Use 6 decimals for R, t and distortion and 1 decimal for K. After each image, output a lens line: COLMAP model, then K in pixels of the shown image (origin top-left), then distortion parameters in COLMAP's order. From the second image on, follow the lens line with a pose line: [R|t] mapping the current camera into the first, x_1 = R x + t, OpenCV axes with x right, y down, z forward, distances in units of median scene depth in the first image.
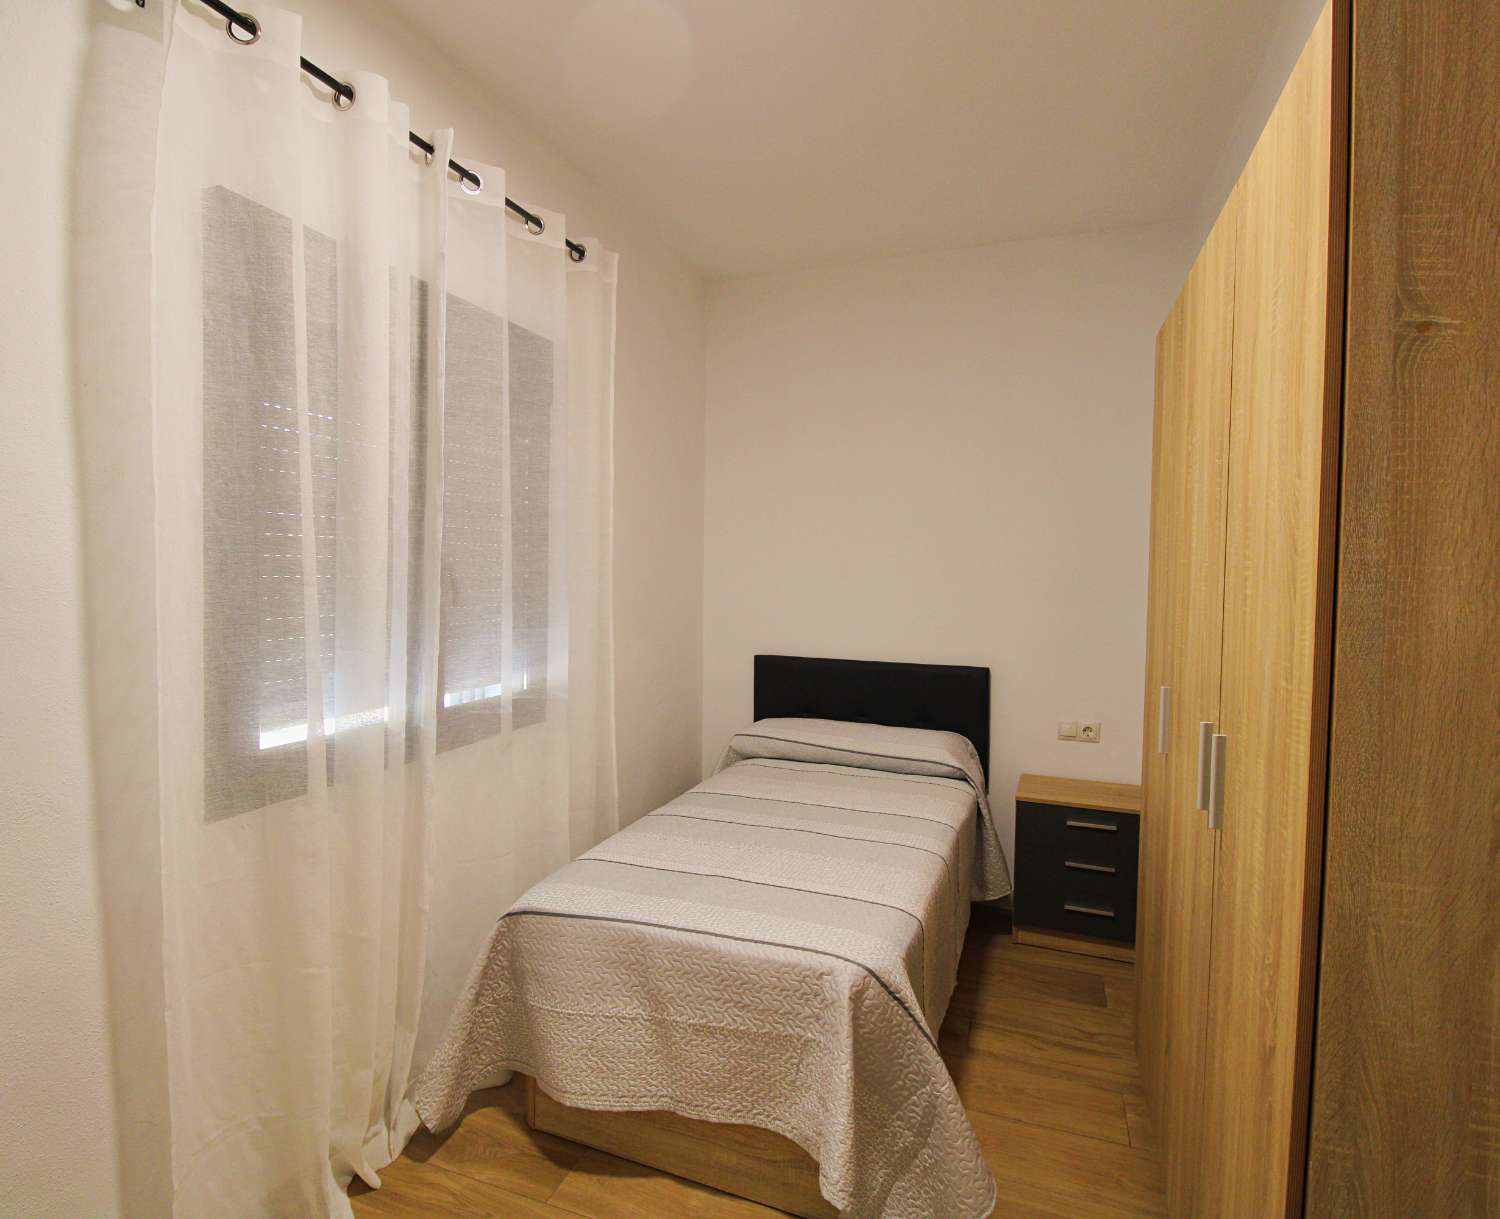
lens RADIAL K [[761.3, 0, 747.4], [0, 761.3, 579.4], [0, 0, 1]] dist [0.000511, -0.013740]
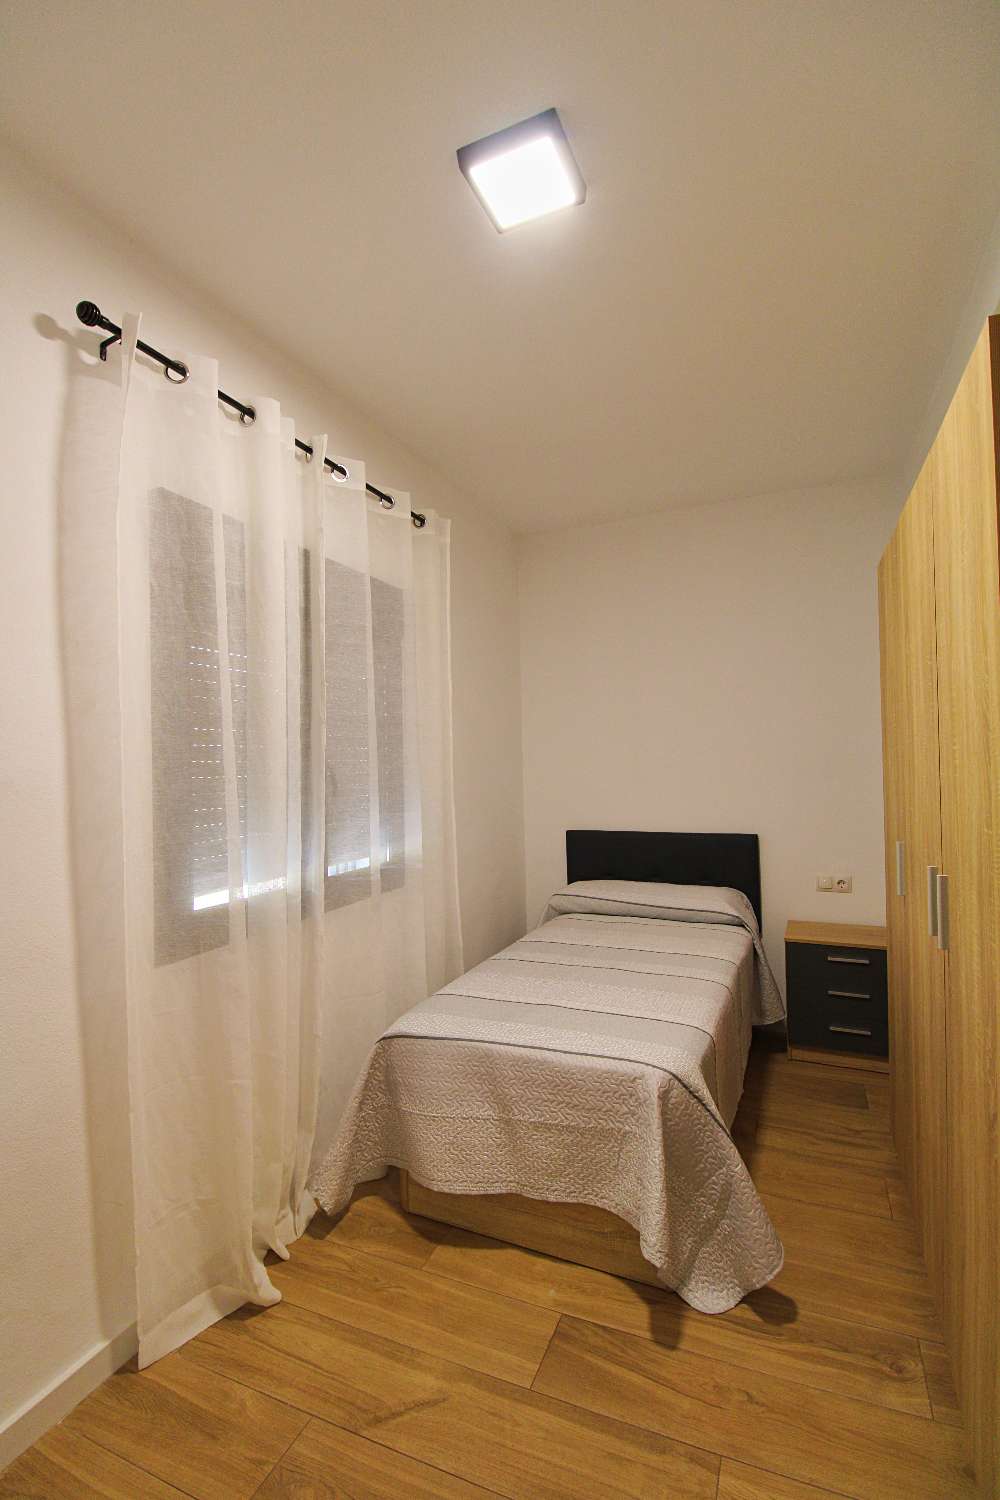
lens RADIAL K [[697.5, 0, 500.0], [0, 697.5, 750.0], [0, 0, 1]] dist [-0.000793, -0.017592]
pose [[0.998665, -0.034282, -0.038636, -0.060000], [0.032468, 0.998384, -0.046649, 0.021461], [0.040173, 0.045333, 0.998164, -0.177902]]
